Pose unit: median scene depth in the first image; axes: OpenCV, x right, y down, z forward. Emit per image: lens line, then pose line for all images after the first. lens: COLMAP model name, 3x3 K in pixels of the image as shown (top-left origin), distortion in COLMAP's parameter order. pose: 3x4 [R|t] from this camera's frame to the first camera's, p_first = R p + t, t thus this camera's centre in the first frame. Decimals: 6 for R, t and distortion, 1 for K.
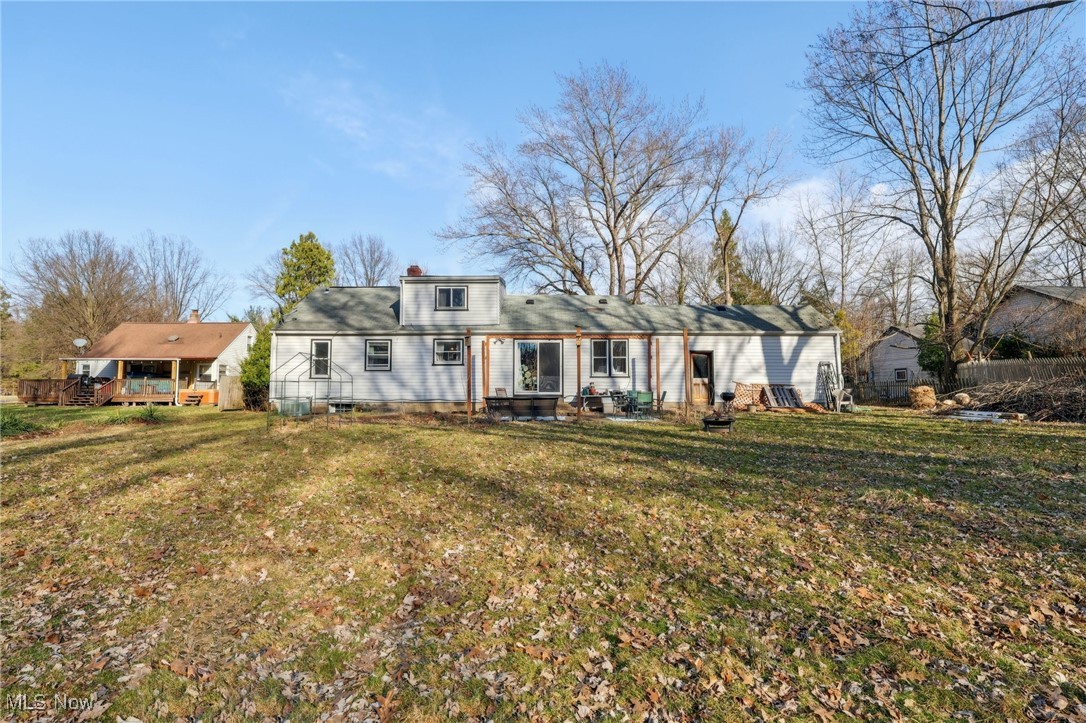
lens RADIAL K [[498.5, 0, 543.0], [0, 498.5, 361.5], [0, 0, 1]] dist [-0.000333, -0.000157]
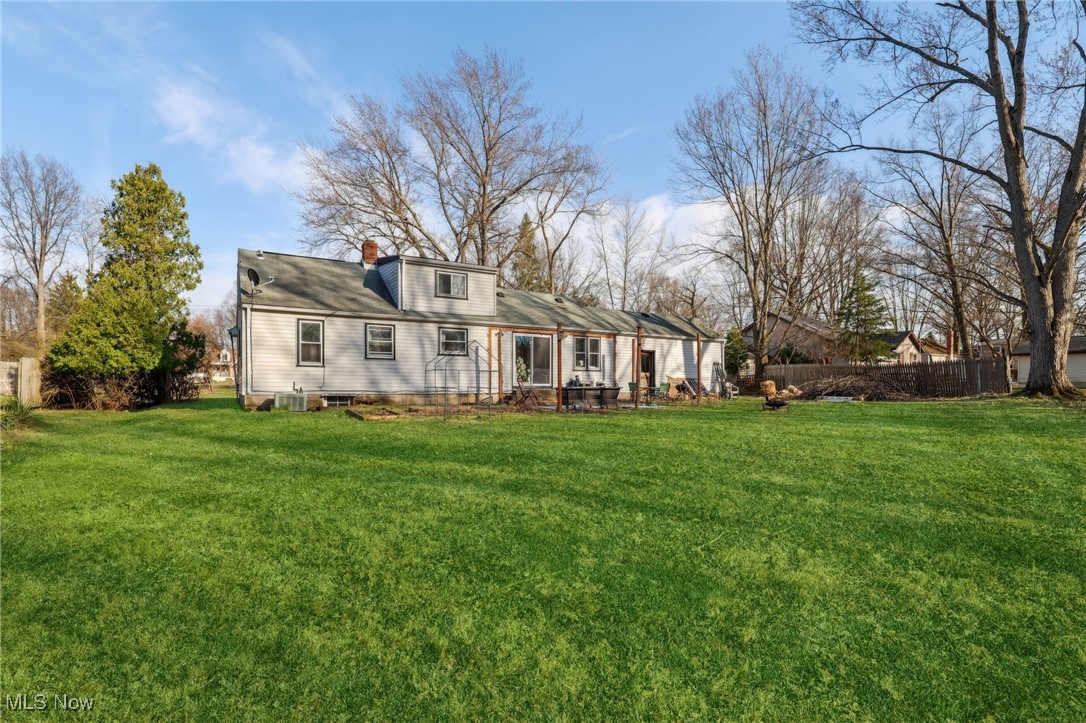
lens RADIAL K [[508.5, 0, 542.7], [0, 508.5, 389.8], [0, 0, 1]] dist [0.002381, 0.000216]
pose [[0.856843, -0.002577, 0.515572, -0.541977], [-0.034528, 0.997456, 0.062368, 0.006067], [-0.514421, -0.071241, 0.854574, 0.064525]]
